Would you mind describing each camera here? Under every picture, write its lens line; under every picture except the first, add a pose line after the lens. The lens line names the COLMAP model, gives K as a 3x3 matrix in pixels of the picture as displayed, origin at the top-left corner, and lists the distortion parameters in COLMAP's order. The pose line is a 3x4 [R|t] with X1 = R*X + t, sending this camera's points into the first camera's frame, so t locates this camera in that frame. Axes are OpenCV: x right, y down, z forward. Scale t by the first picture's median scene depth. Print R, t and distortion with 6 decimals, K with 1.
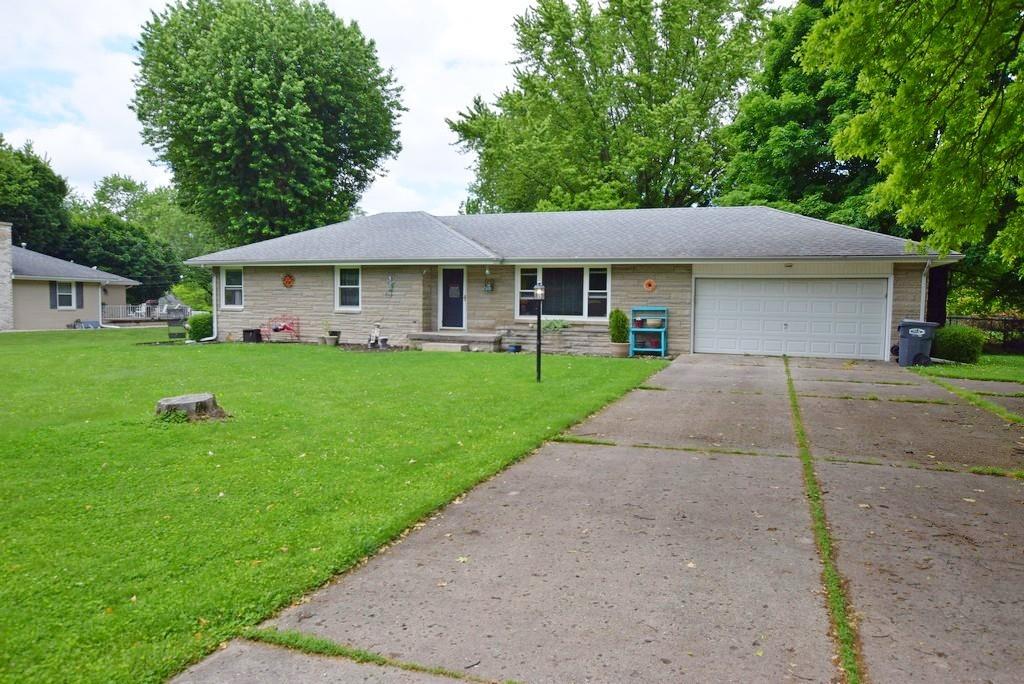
lens RADIAL K [[687.0, 0, 512.0], [0, 687.0, 342.0], [0, 0, 1]] dist [-0.000651, -0.000722]
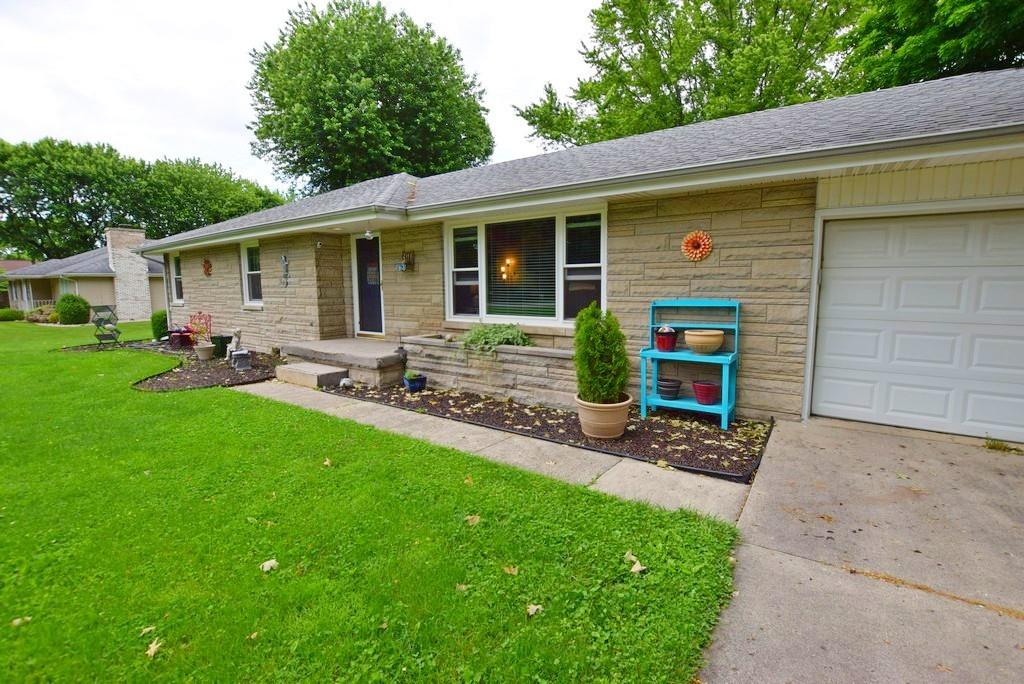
lens RADIAL K [[451.3, 0, 517.3], [0, 451.3, 341.1], [0, 0, 1]] dist [-0.025956, 0.001417]
pose [[0.967620, 0.012536, -0.252100, 0.150687], [0.002607, 0.998216, 0.059644, -0.038223], [0.252398, -0.058370, 0.965861, 0.648300]]
